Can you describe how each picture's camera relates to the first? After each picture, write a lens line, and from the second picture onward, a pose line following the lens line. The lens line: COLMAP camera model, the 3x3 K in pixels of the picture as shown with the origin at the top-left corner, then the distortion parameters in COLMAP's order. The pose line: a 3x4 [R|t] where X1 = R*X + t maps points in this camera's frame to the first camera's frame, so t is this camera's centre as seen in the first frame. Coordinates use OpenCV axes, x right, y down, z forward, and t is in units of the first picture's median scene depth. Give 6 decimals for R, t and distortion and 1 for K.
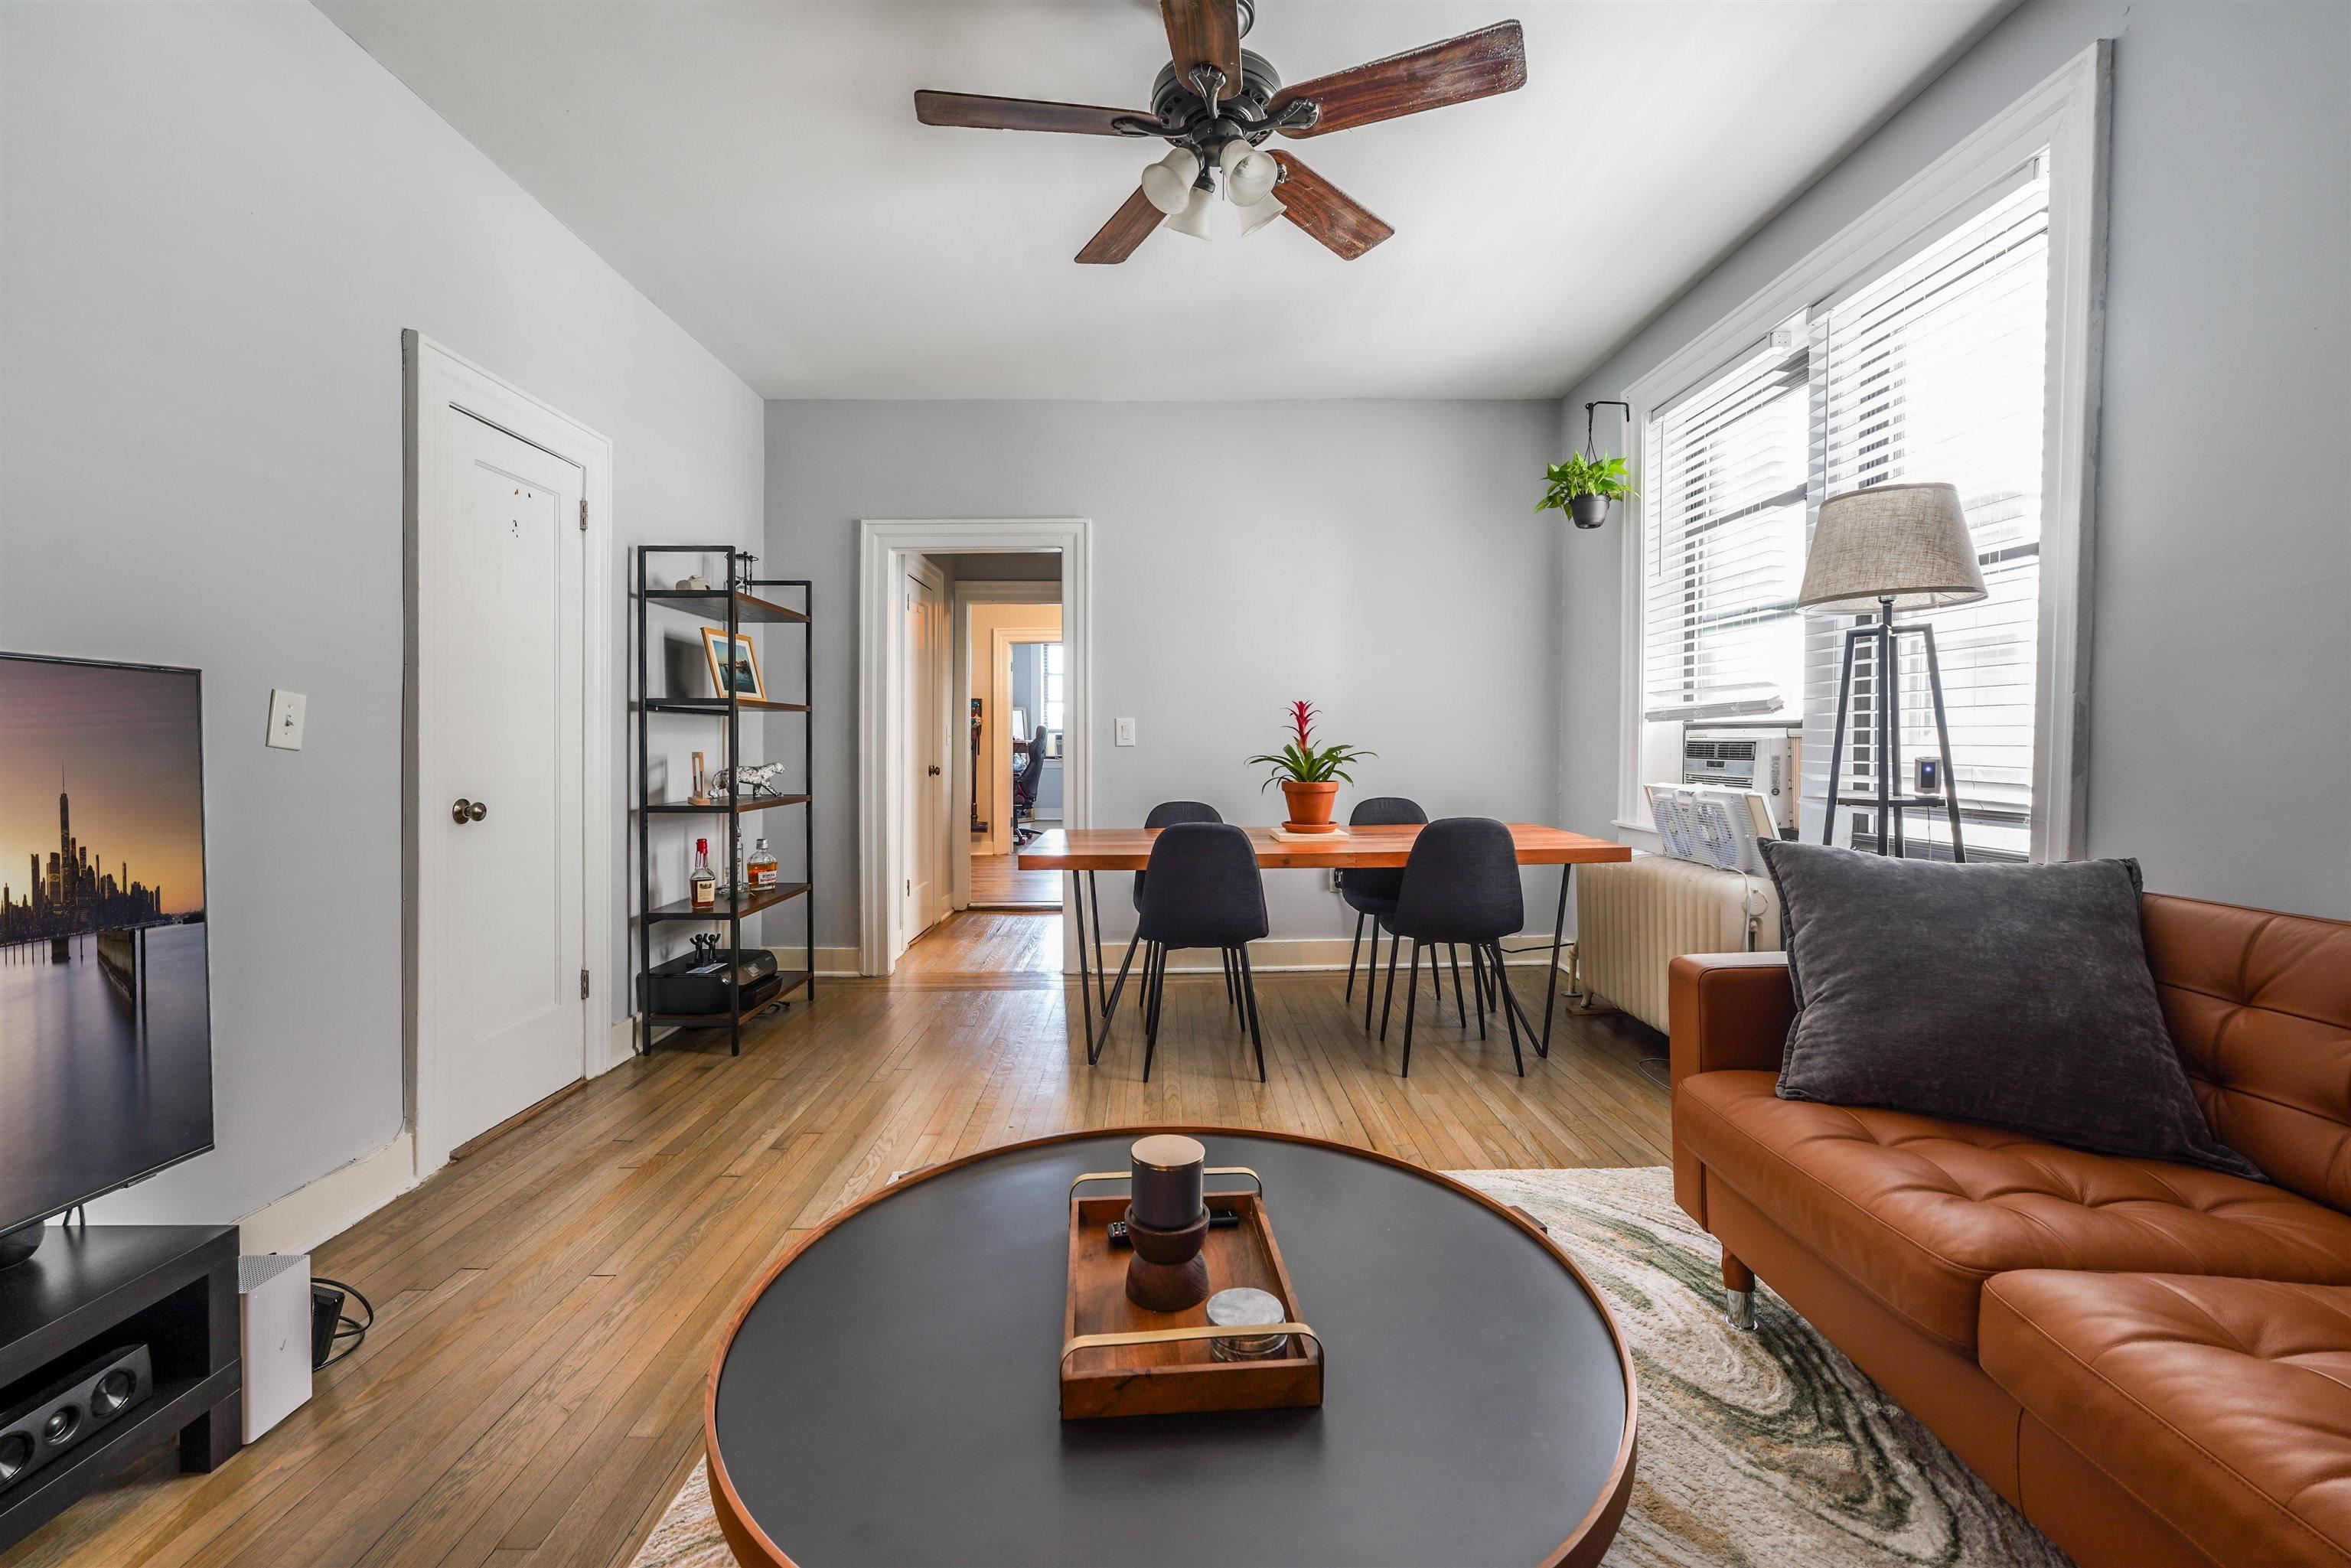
lens RADIAL K [[973.9, 0, 1168.1], [0, 973.9, 759.1], [0, 0, 1]] dist [-0.007127, 0.000565]
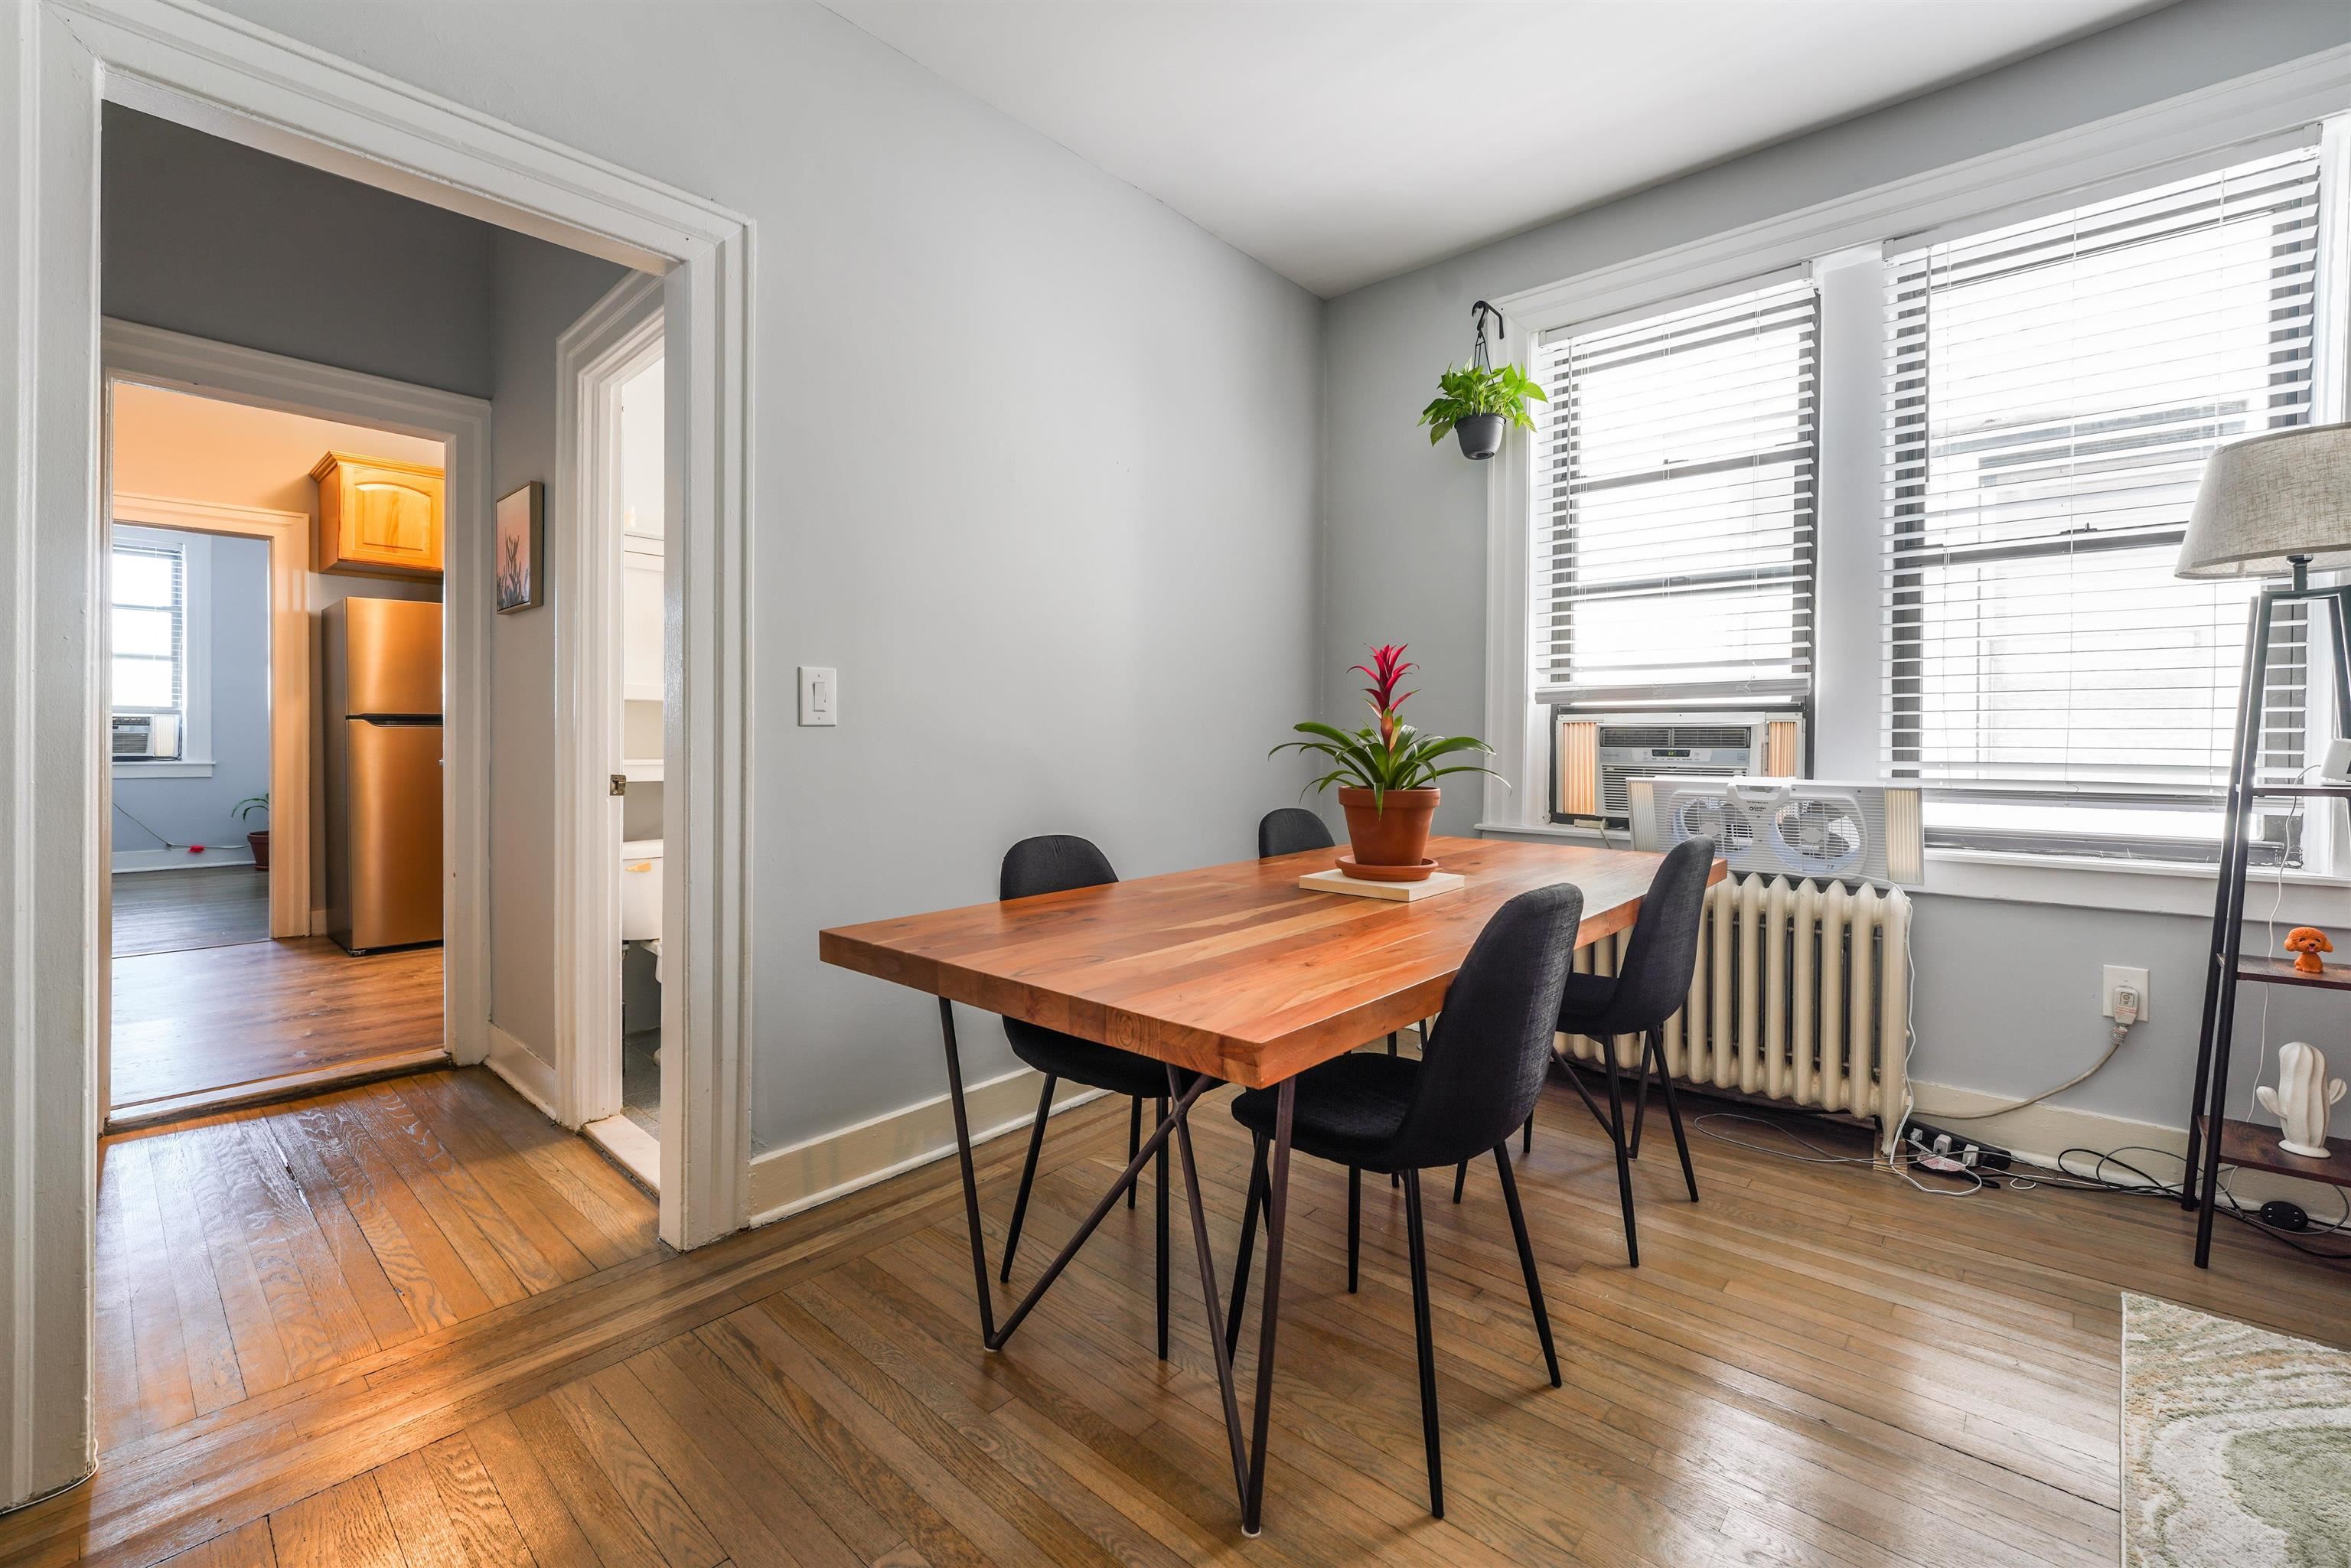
lens RADIAL K [[973.9, 0, 1150.3], [0, 973.9, 748.9], [0, 0, 1]] dist [-0.007127, 0.000565]
pose [[0.675304, -0.002613, 0.737535, -0.381099], [0.008047, 0.999960, -0.003824, 0.001074], [-0.737496, 0.008517, 0.675298, 0.752589]]
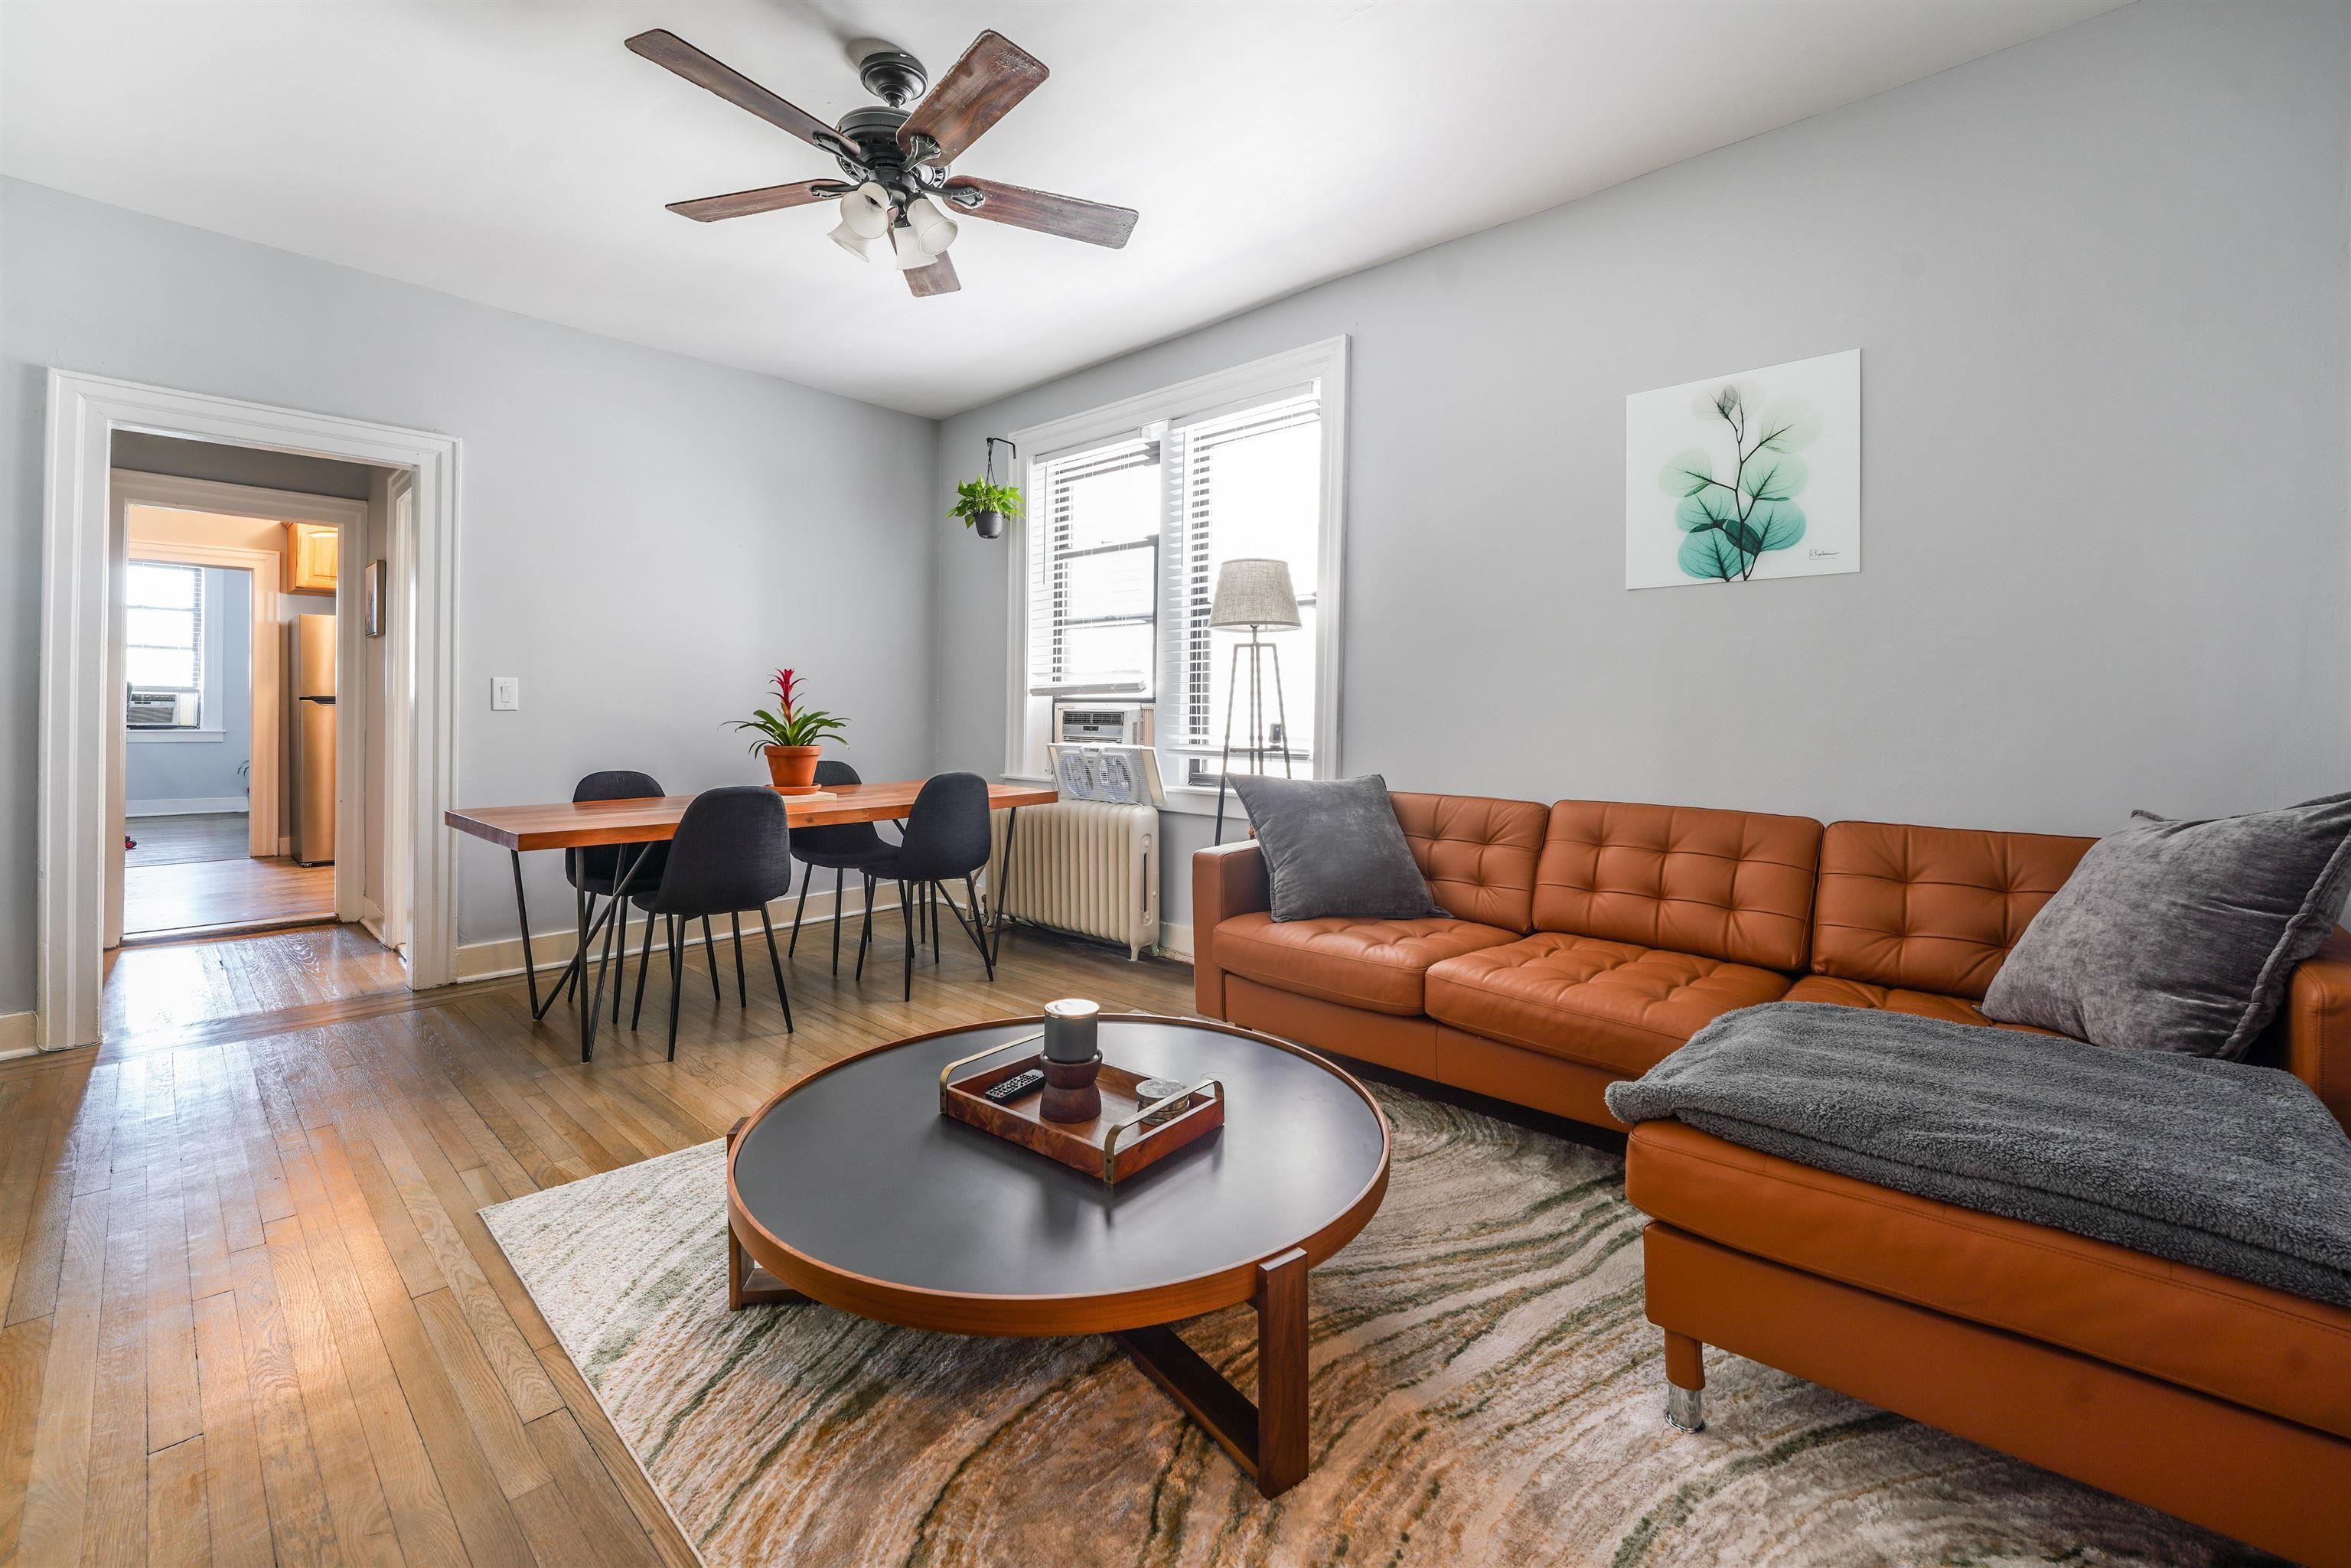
lens RADIAL K [[973.9, 0, 1159.4], [0, 973.9, 718.4], [0, 0, 1]] dist [-0.007127, 0.000565]
pose [[0.691126, 0.005328, 0.722715, -0.352476], [0.002382, 0.999951, -0.009649, 0.004322], [-0.722730, 0.008391, 0.691079, -0.011232]]
